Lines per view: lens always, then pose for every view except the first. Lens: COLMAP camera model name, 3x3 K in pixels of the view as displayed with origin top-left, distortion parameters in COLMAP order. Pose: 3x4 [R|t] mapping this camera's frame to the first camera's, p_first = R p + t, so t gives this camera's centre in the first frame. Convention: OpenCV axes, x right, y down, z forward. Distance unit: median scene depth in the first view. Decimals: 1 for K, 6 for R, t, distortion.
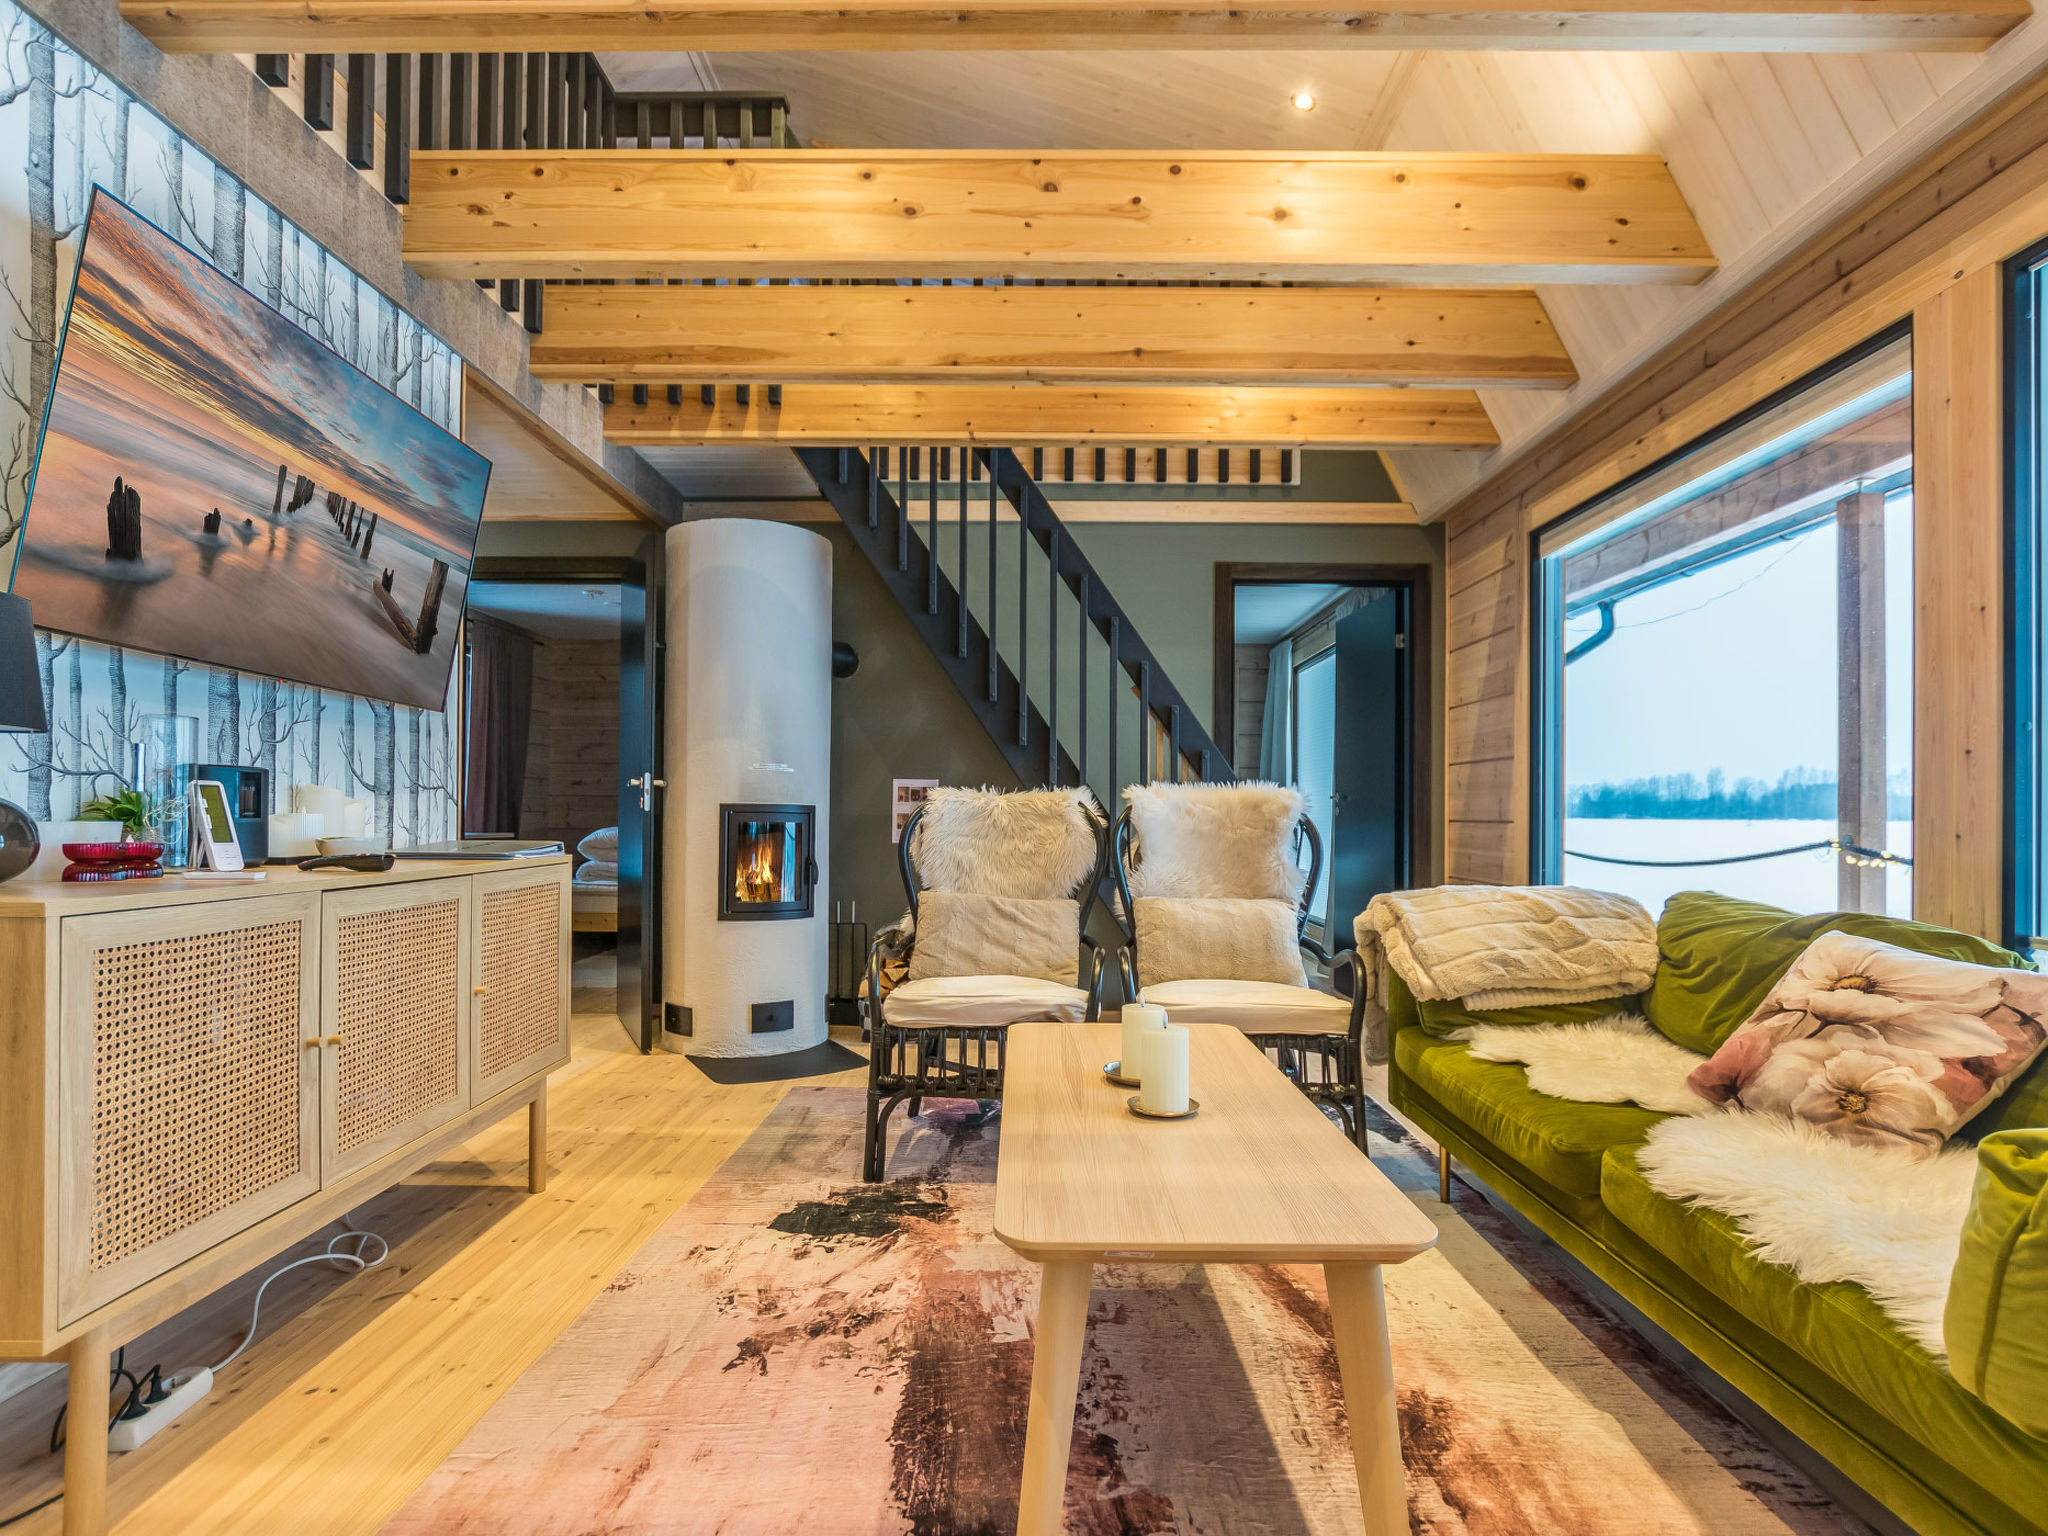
lens RADIAL K [[1031.1, 0, 1040.3], [0, 1031.1, 805.0], [0, 0, 1]] dist [-0.009120, 0.004479]
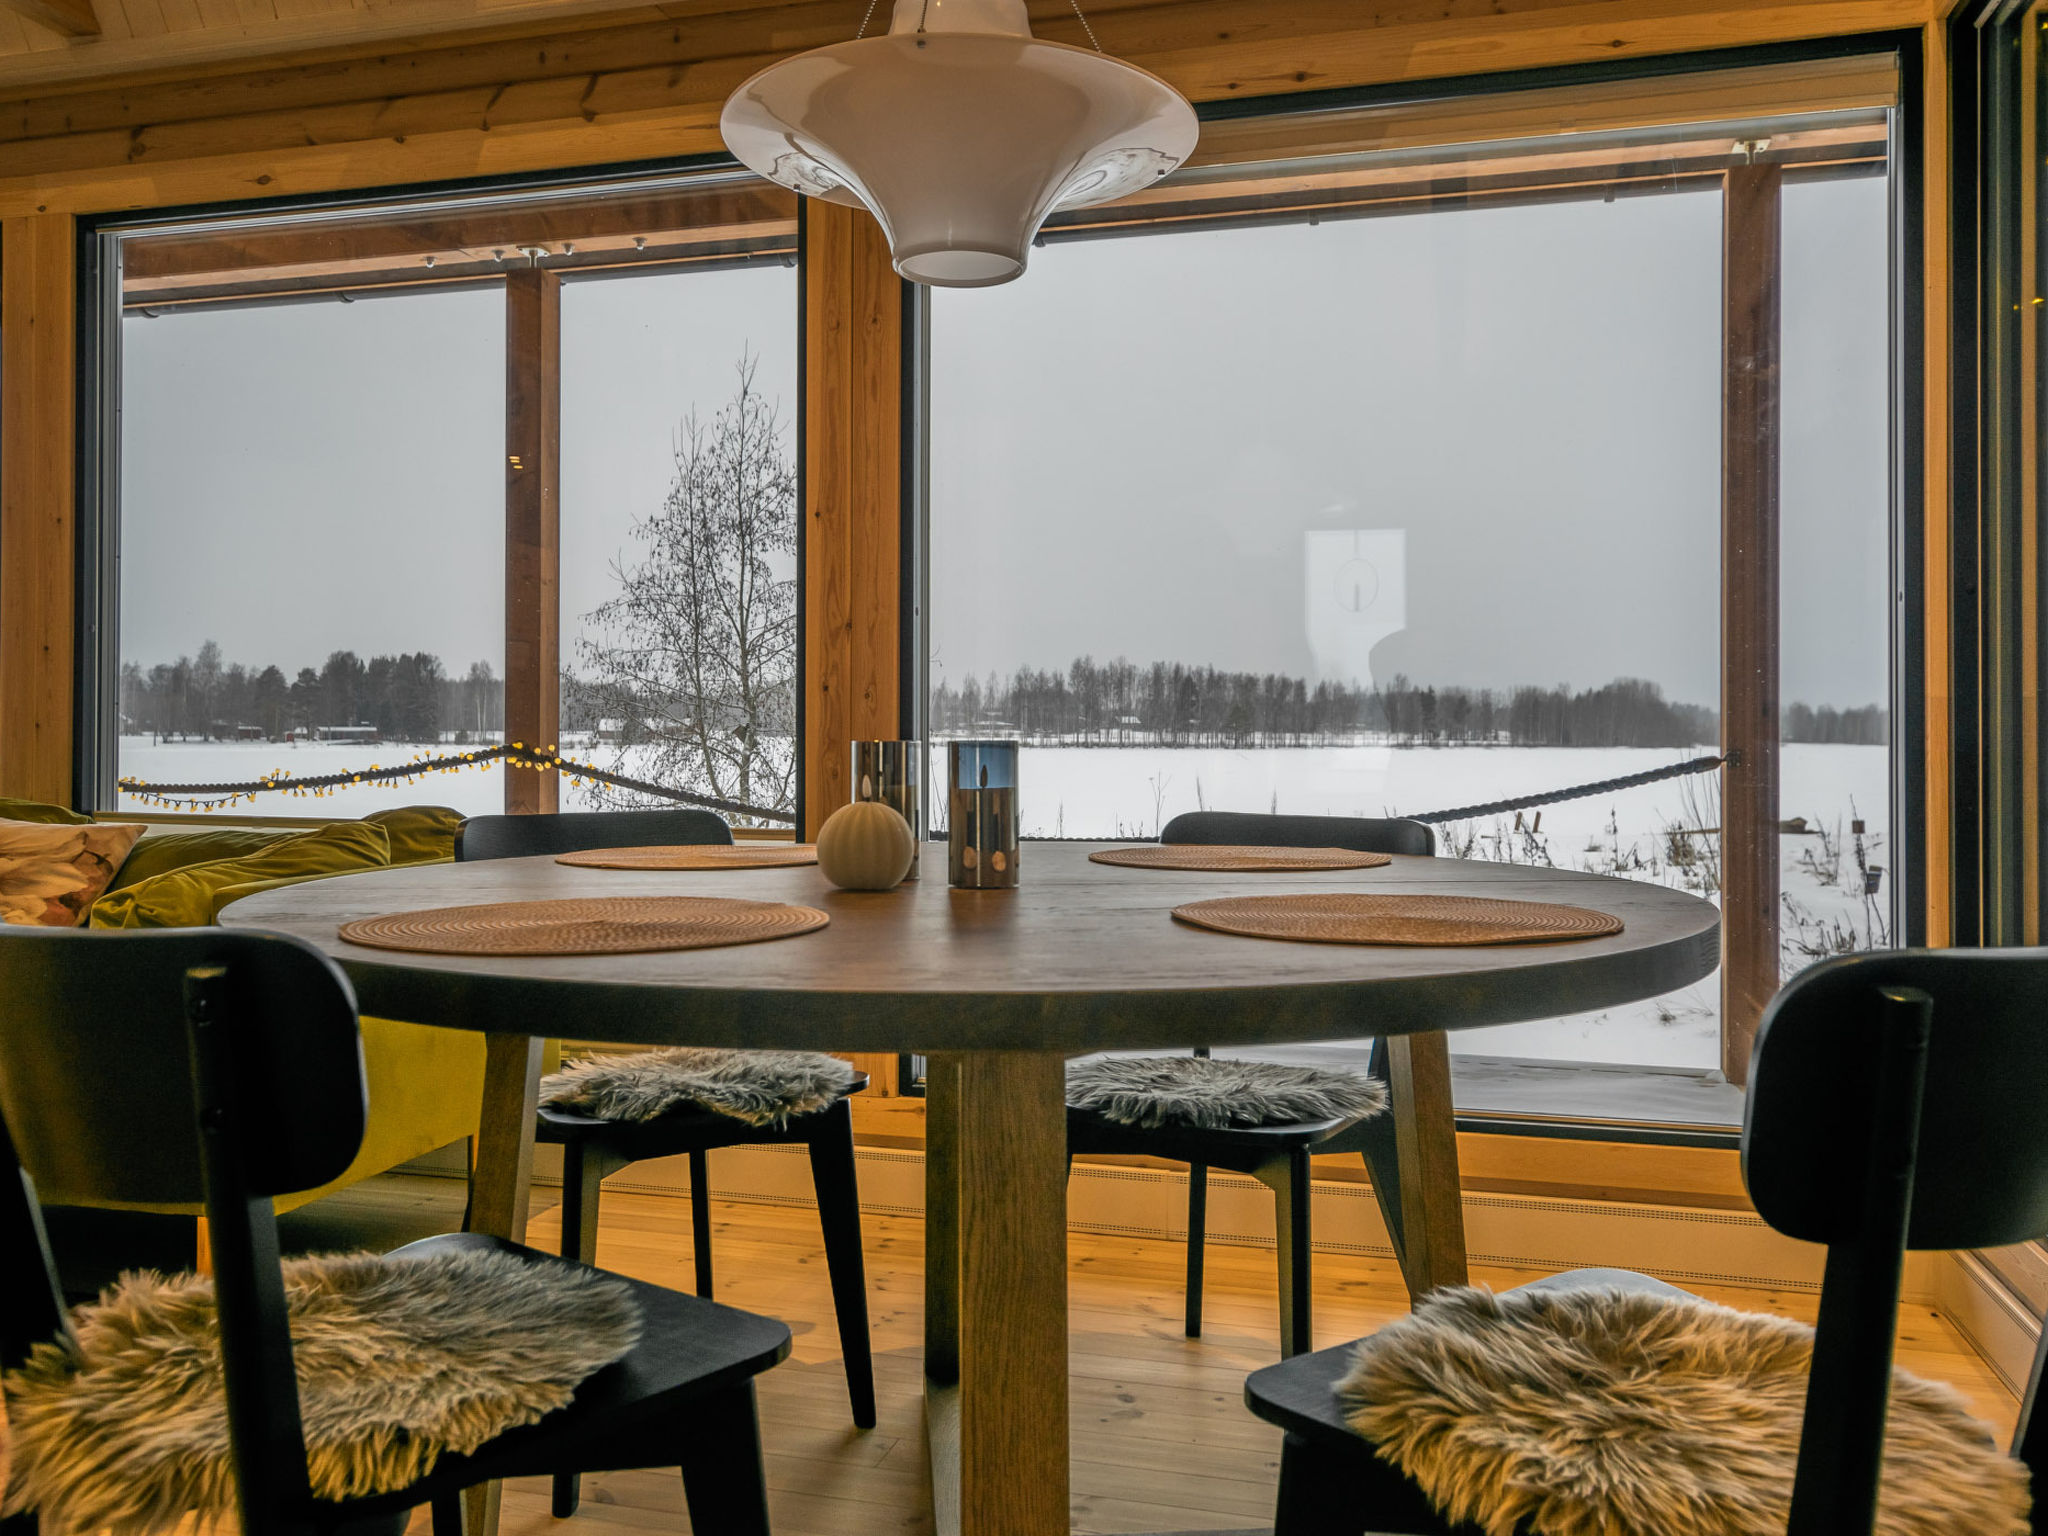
lens RADIAL K [[1615.7, 0, 1019.7], [0, 1615.7, 721.9], [0, 0, 1]] dist [-0.001840, 0.005479]
pose [[0.257638, -0.000996, 0.966241, -0.402843], [-0.009263, 0.999951, 0.003501, 0.009345], [-0.966197, -0.009853, 0.257616, -0.365426]]
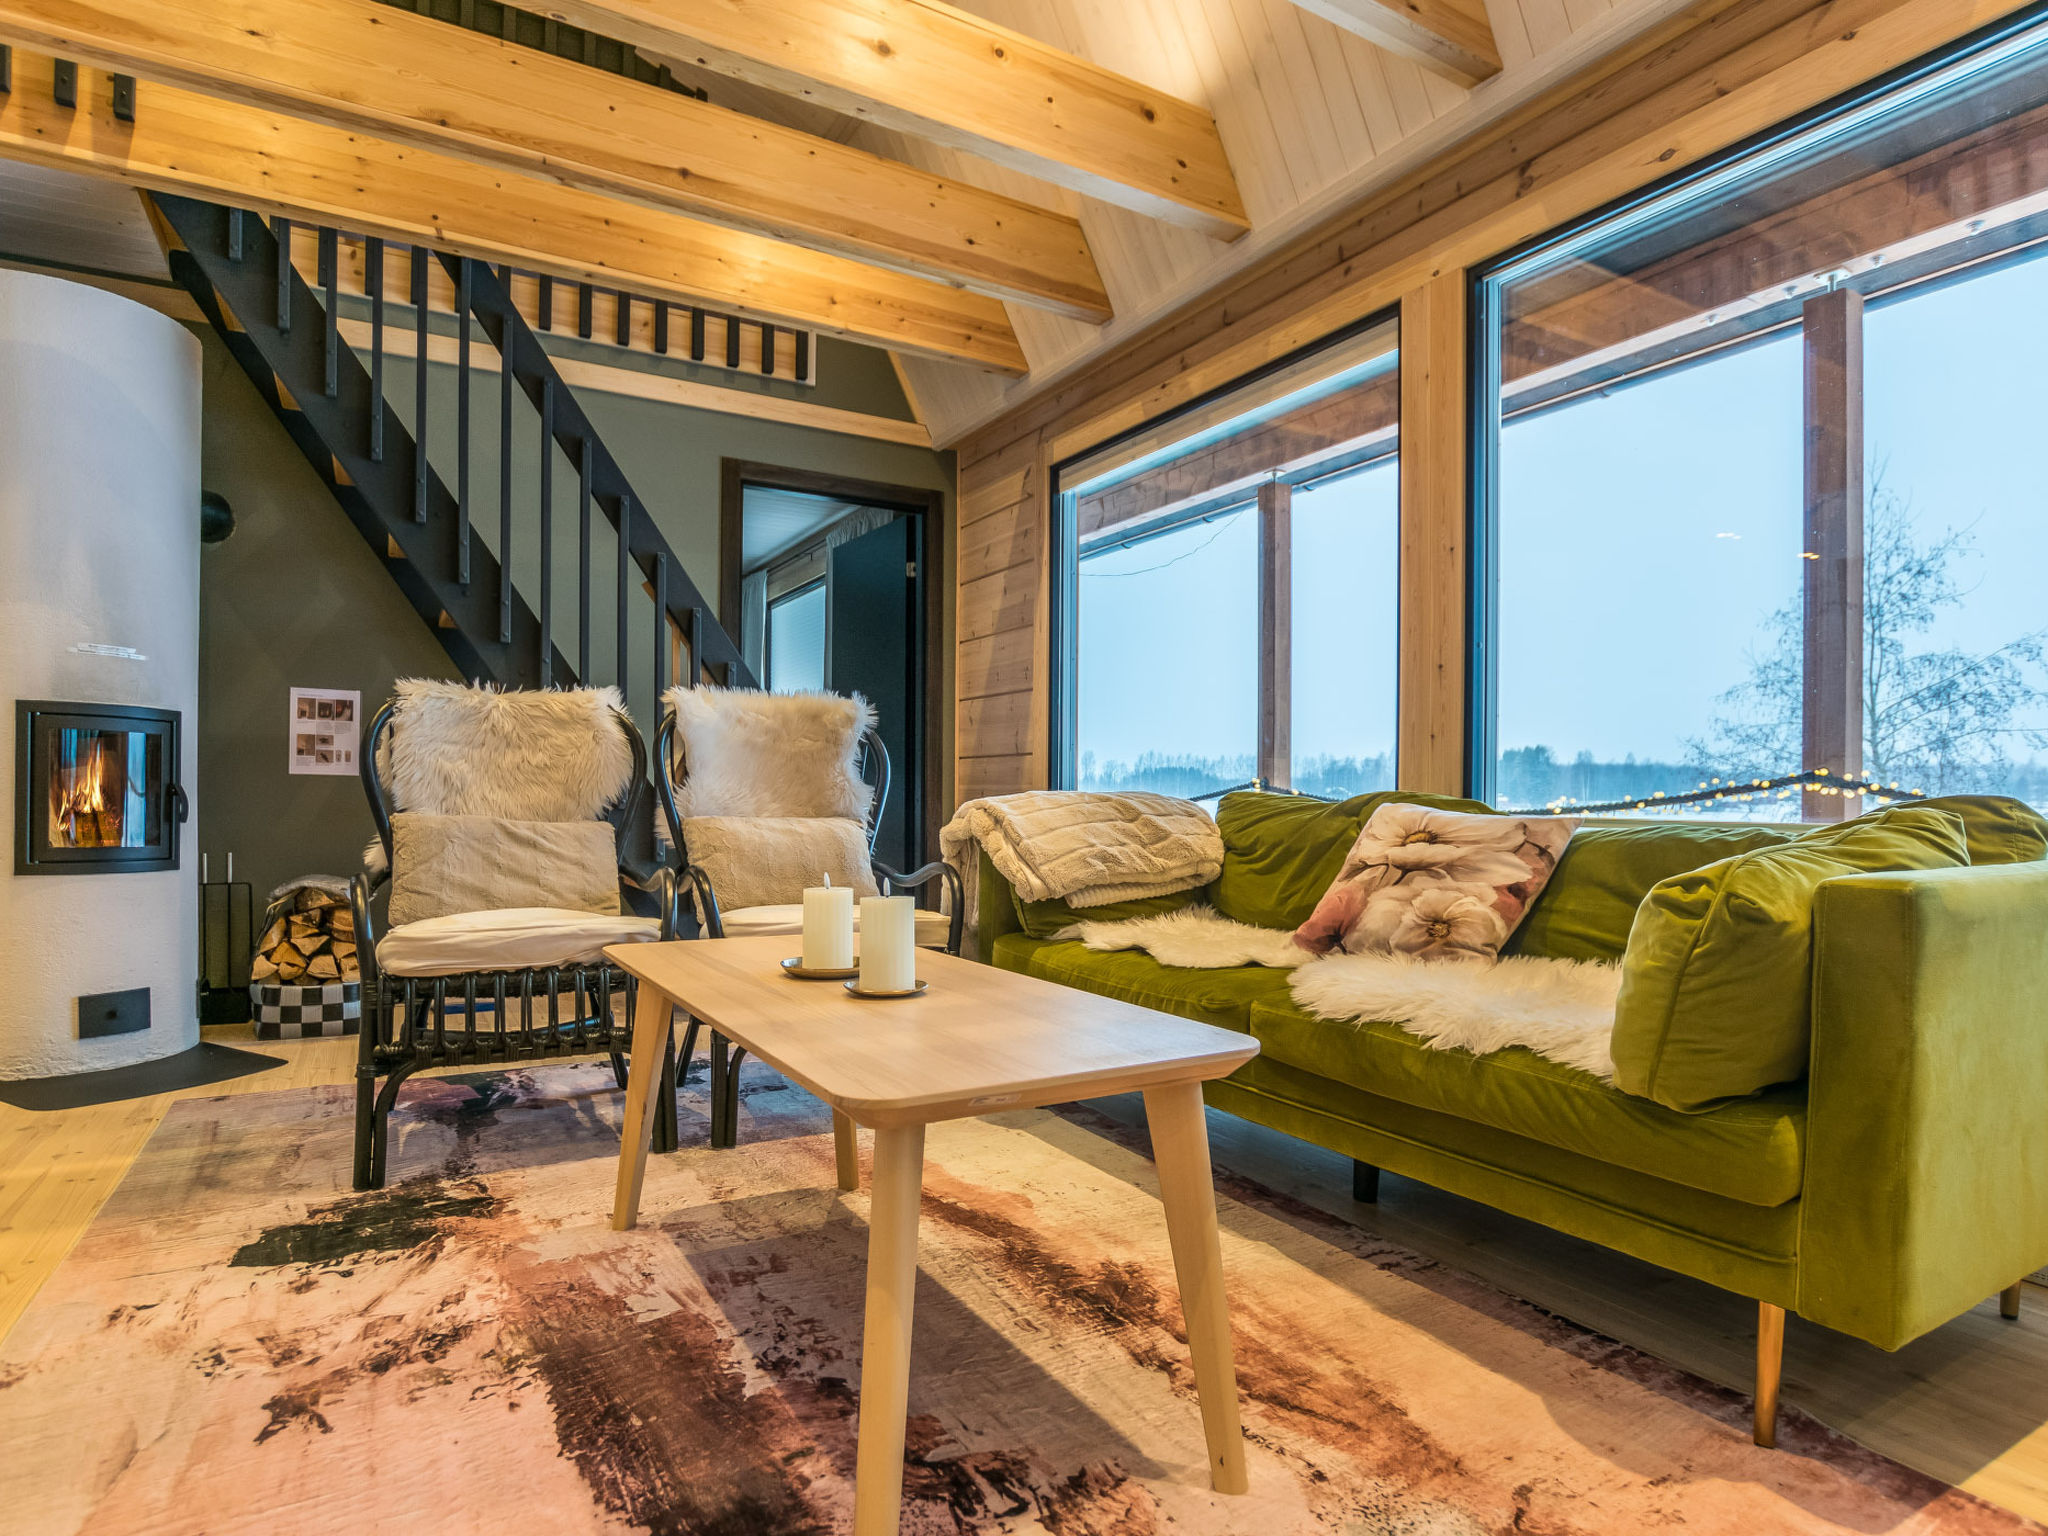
lens RADIAL K [[1124.5, 0, 1030.8], [0, 1124.5, 803.2], [0, 0, 1]] dist [-0.022056, 0.001654]
pose [[0.862797, -0.004430, 0.505531, -0.153661], [-0.004482, 0.999855, 0.016412, 0.073744], [-0.505530, -0.016426, 0.862652, 0.076394]]
